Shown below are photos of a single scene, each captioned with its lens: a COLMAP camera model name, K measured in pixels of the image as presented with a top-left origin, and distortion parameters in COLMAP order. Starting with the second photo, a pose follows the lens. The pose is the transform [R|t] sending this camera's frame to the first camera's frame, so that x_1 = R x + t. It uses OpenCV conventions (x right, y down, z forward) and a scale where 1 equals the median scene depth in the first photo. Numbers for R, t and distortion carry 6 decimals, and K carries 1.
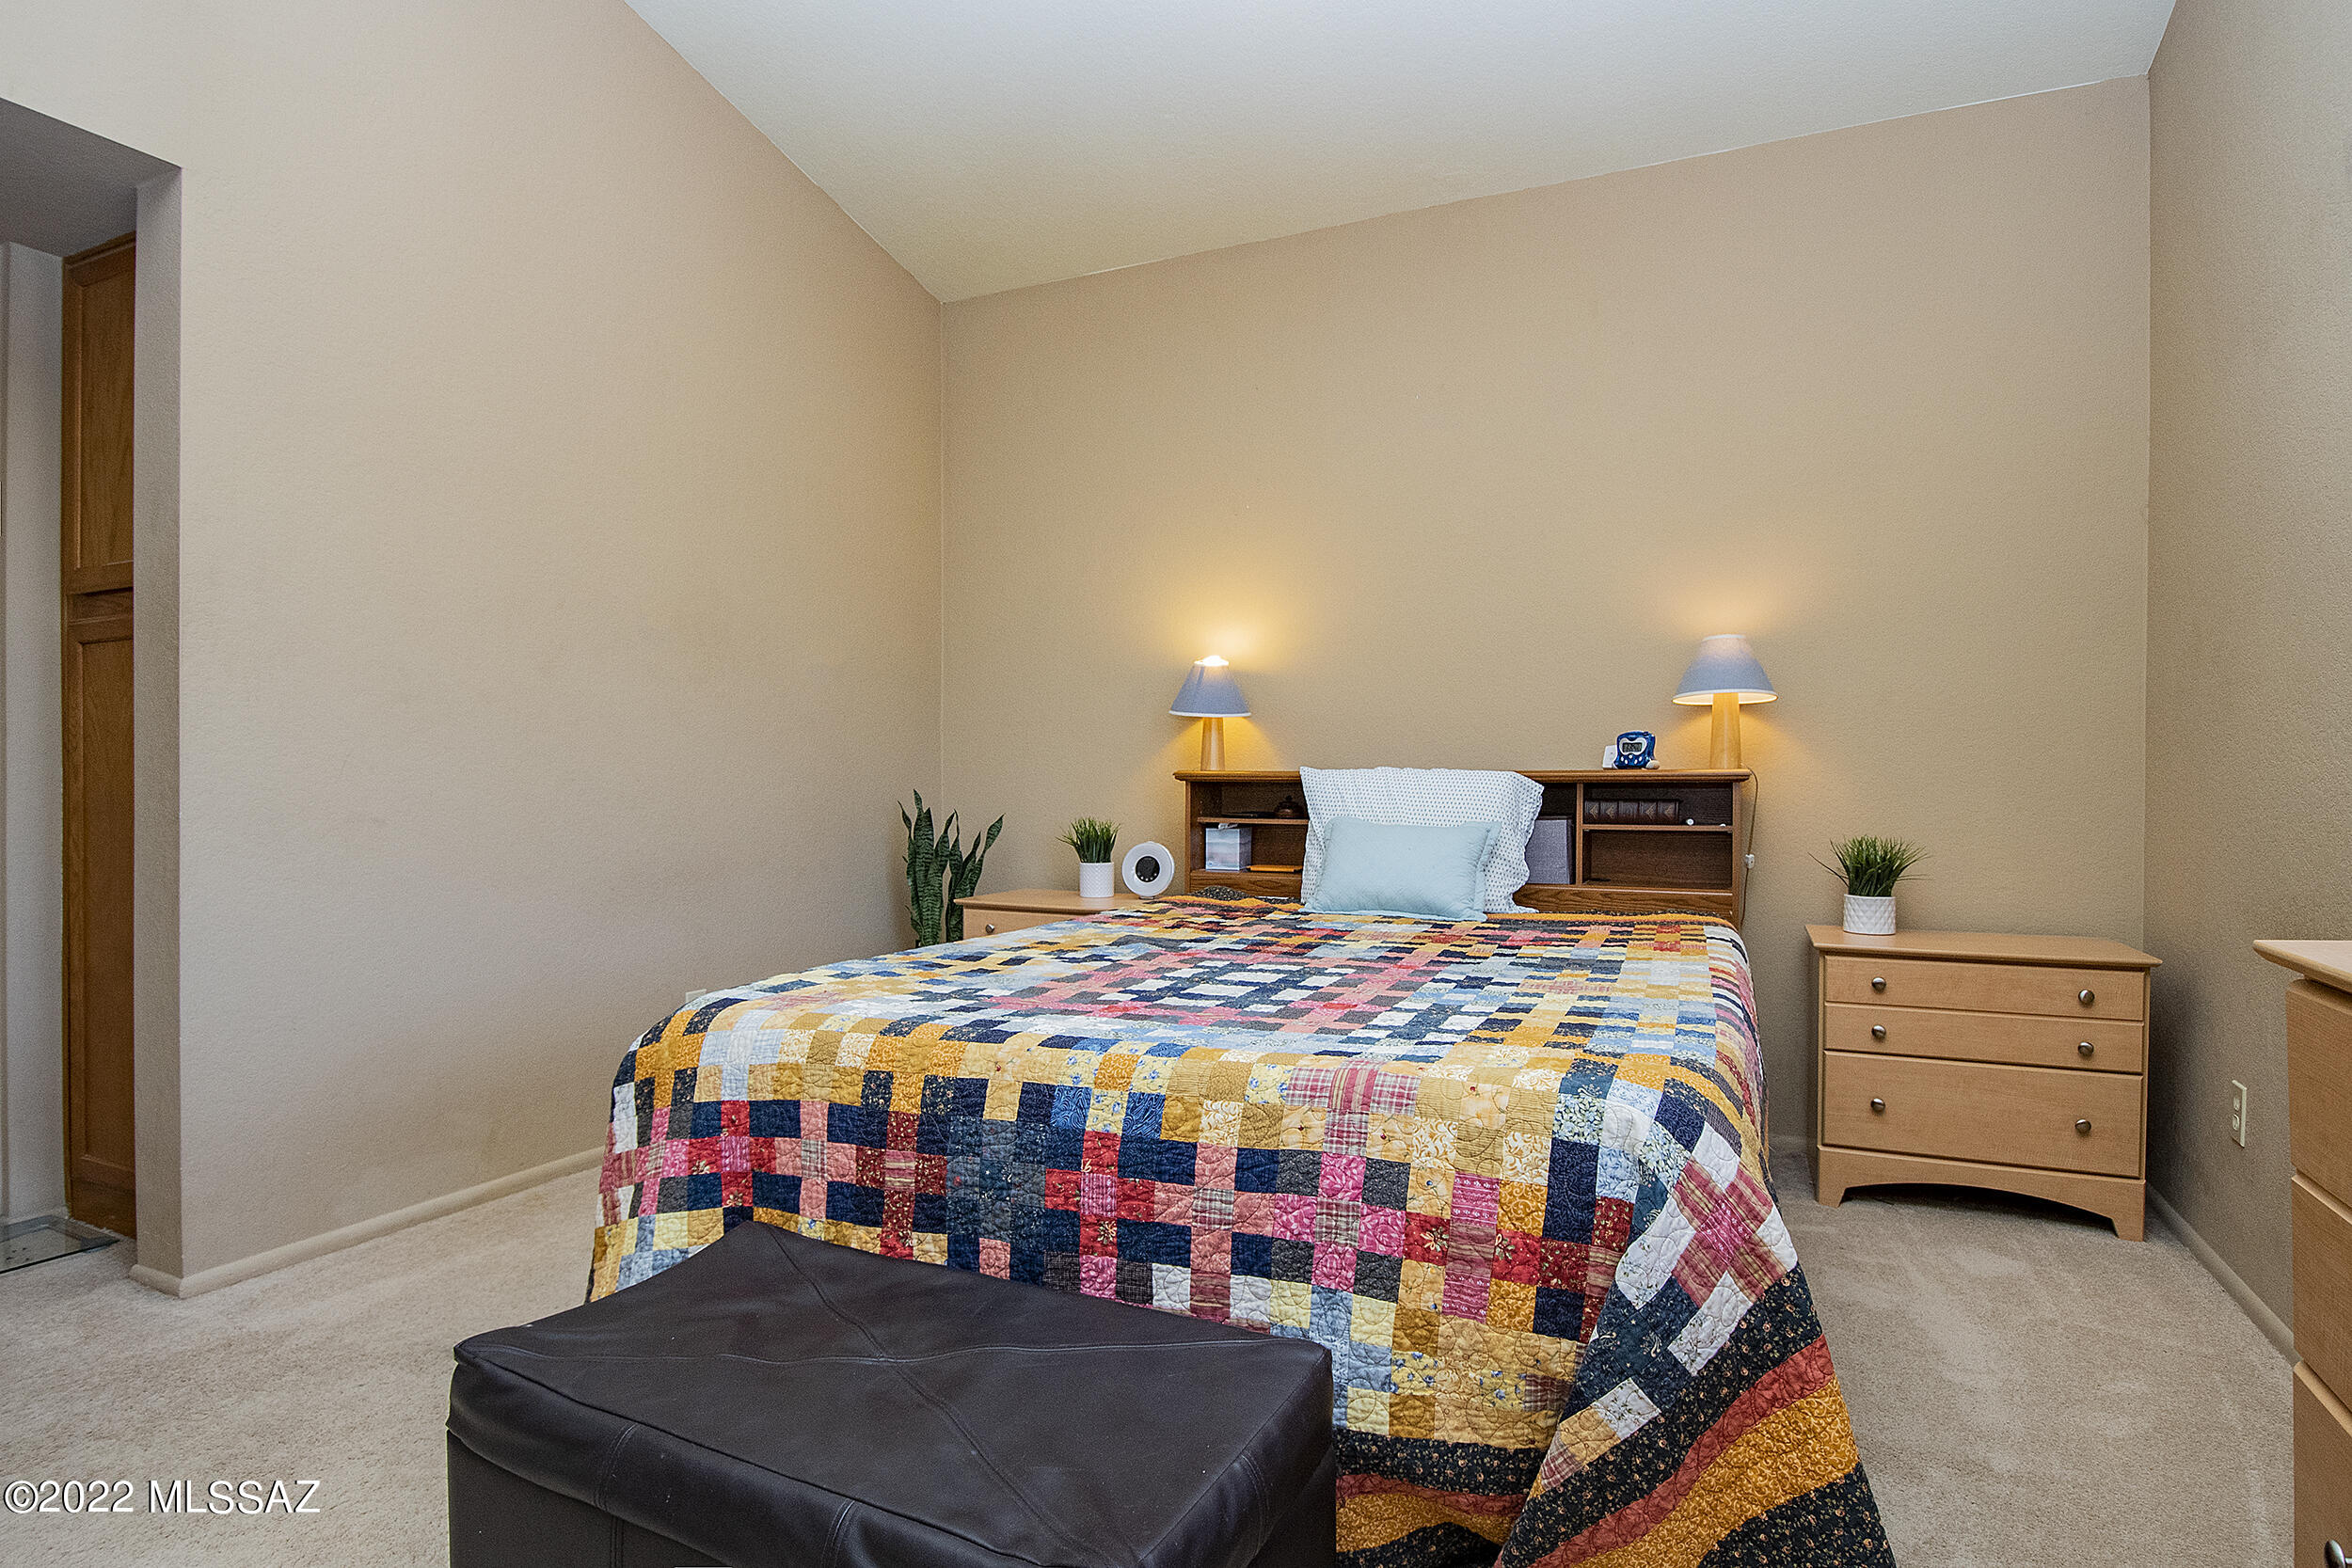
lens RADIAL K [[1203.8, 0, 1176.0], [0, 1203.8, 784.0], [0, 0, 1]] dist [0.004433, -0.000188]
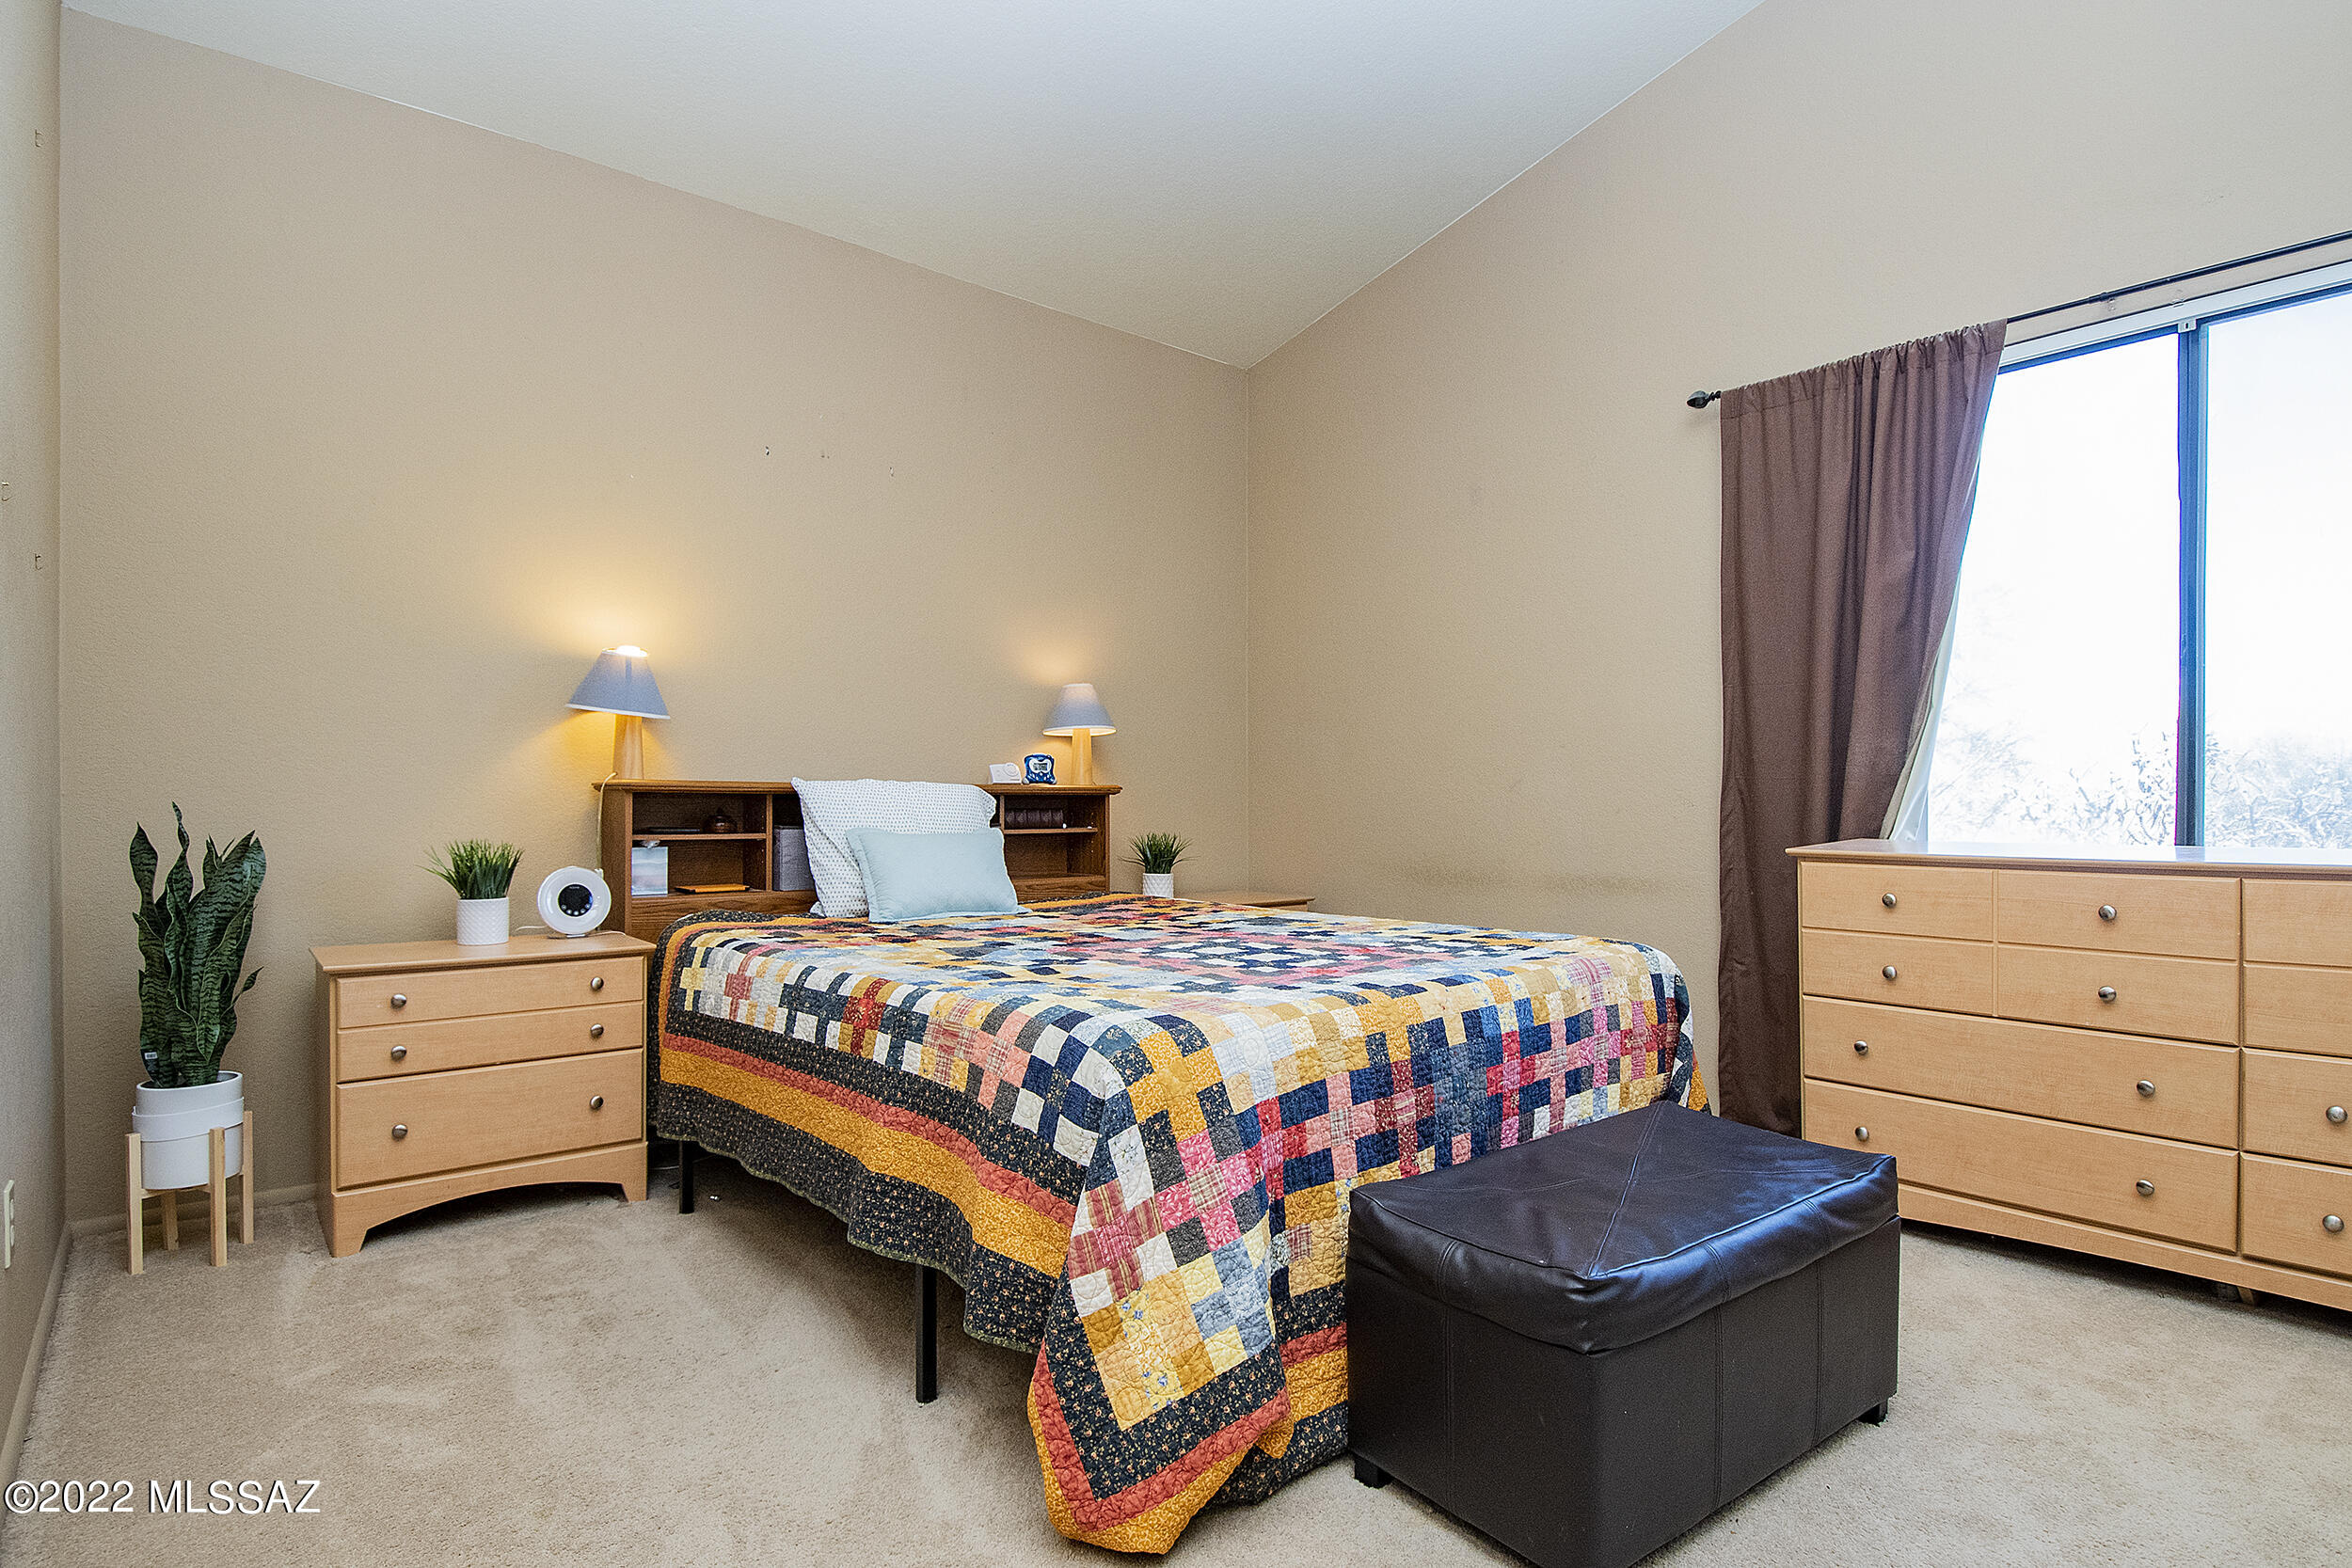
lens RADIAL K [[1203.8, 0, 1176.0], [0, 1203.8, 784.0], [0, 0, 1]] dist [0.004433, -0.000188]
pose [[0.438353, 0.011296, 0.898732, -1.409026], [0.002369, 0.999903, -0.013723, 0.009450], [-0.898800, 0.008145, 0.438284, 0.662364]]
